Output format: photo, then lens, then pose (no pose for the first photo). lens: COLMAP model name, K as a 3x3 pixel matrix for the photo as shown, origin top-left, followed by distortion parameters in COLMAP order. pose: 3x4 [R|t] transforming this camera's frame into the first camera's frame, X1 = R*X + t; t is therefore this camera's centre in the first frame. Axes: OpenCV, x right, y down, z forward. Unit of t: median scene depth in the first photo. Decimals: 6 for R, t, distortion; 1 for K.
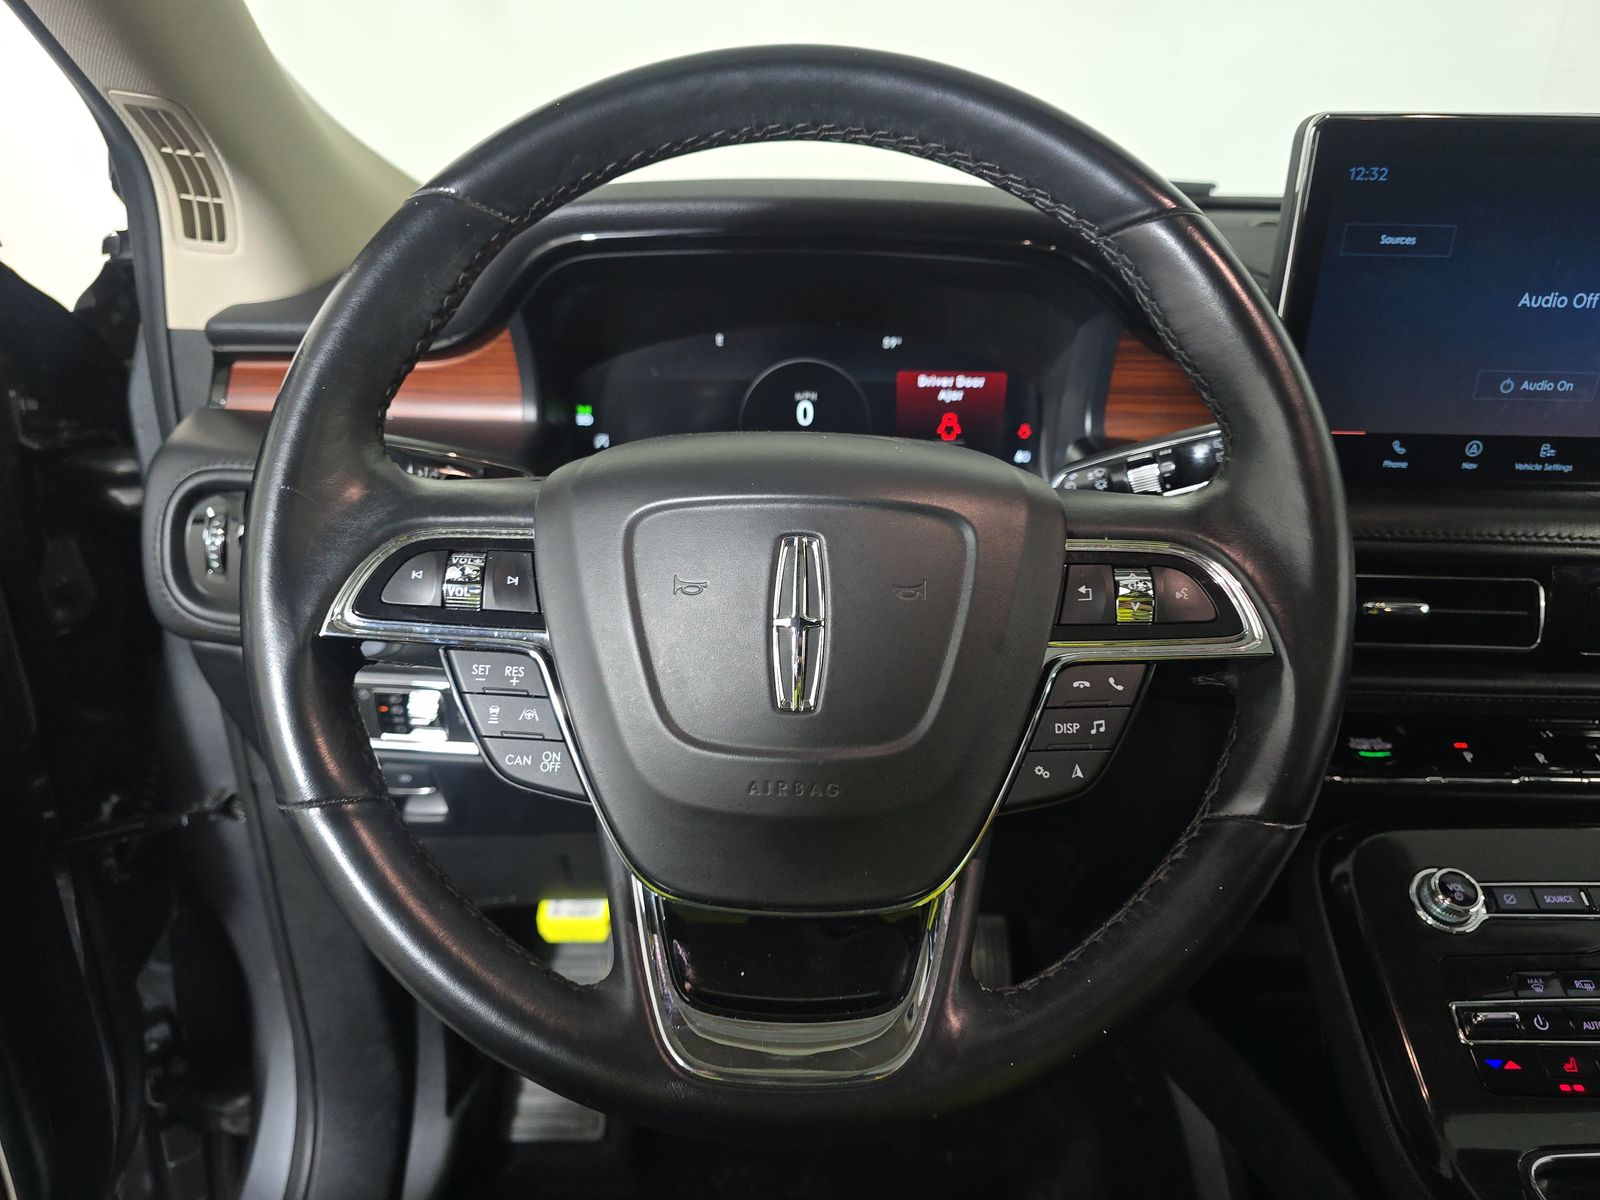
lens RADIAL K [[1097.9, 0, 804.6], [0, 1097.9, 603.8], [0, 0, 1]] dist [0.080057, -0.104473]
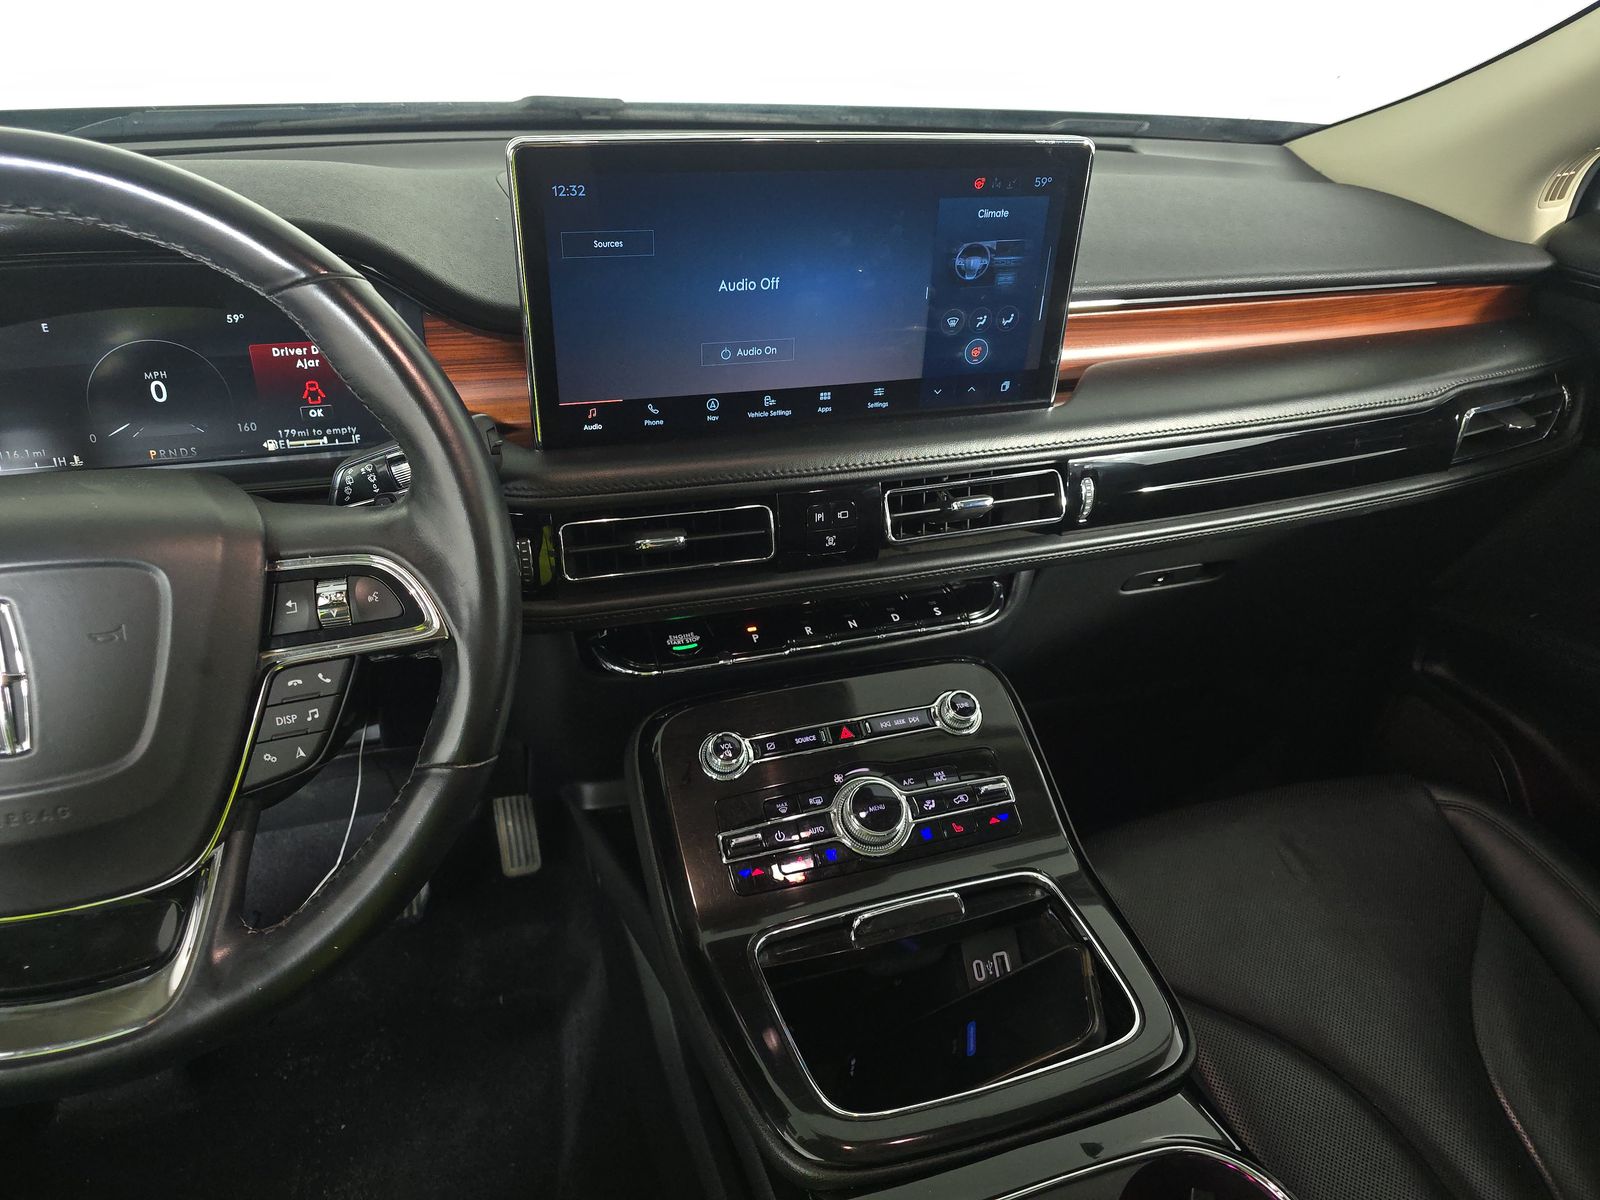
lens RADIAL K [[1097.9, 0, 804.6], [0, 1097.9, 603.8], [0, 0, 1]] dist [0.080057, -0.104473]
pose [[0.952532, -0.143246, 0.268633, 0.352474], [0.100562, 0.980904, 0.166479, -0.121332], [-0.287350, -0.131562, 0.948747, -0.244565]]
